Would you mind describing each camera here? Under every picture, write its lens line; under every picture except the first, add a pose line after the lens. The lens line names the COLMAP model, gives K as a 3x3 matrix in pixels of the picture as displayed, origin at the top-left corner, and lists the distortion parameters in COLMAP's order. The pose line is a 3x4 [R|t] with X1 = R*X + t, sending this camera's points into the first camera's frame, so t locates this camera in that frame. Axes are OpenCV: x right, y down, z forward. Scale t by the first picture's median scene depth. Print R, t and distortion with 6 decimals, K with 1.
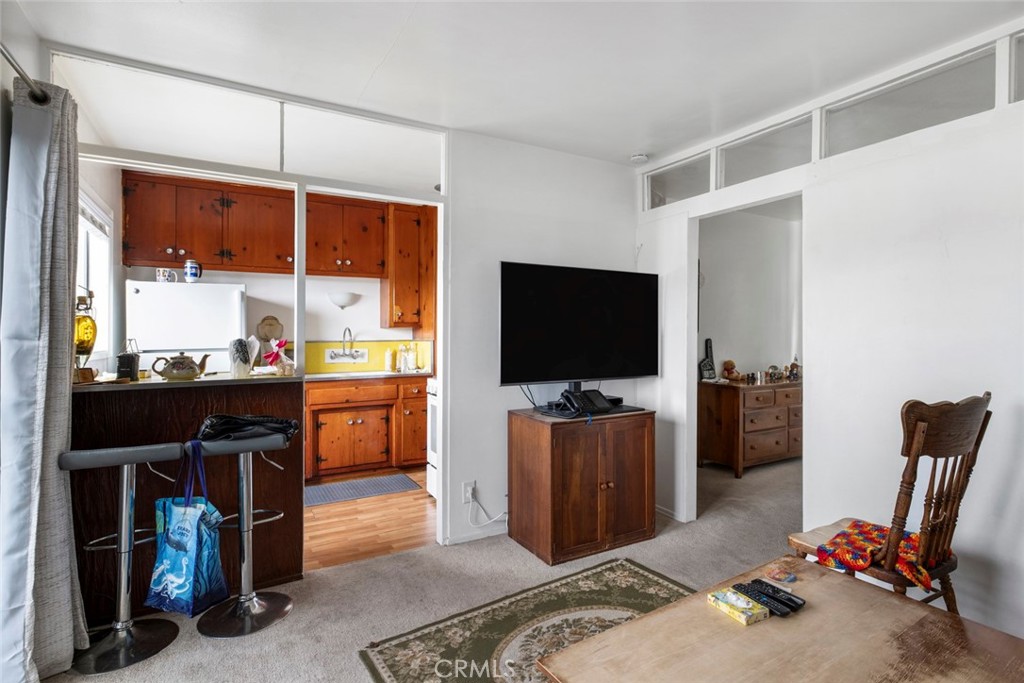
lens RADIAL K [[494.5, 0, 516.7], [0, 494.5, 334.1], [0, 0, 1]] dist [0.000778, -0.000137]
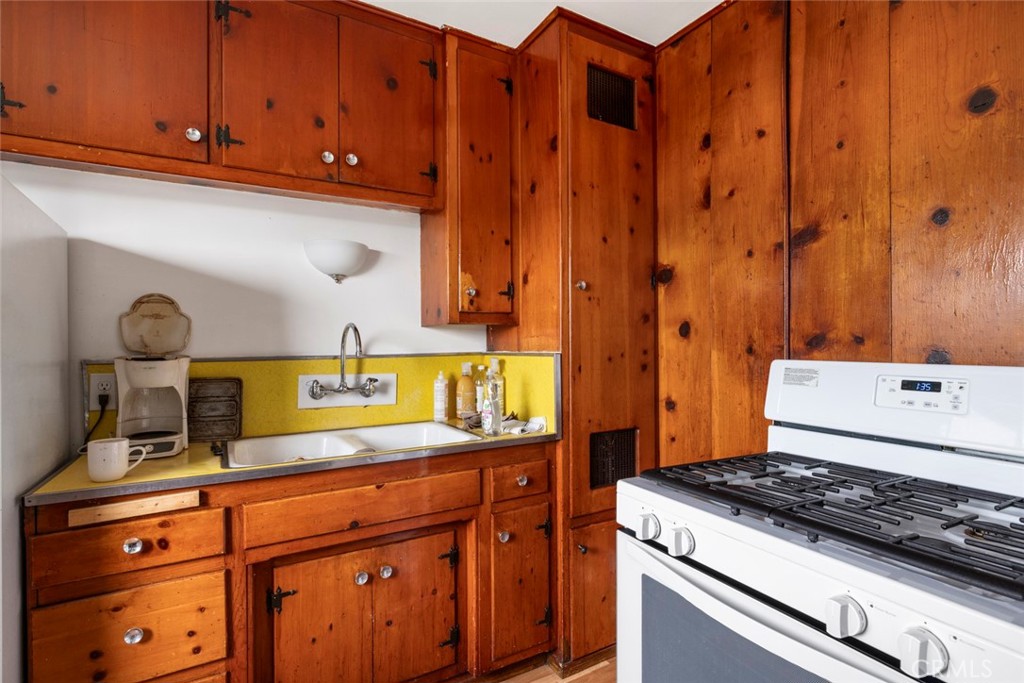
lens RADIAL K [[494.5, 0, 508.0], [0, 494.5, 347.1], [0, 0, 1]] dist [0.000778, -0.000137]
pose [[0.999985, -0.003958, -0.003771, -0.213061], [0.003983, 0.999970, 0.006677, 0.004187], [0.003744, -0.006691, 0.999971, 0.597293]]
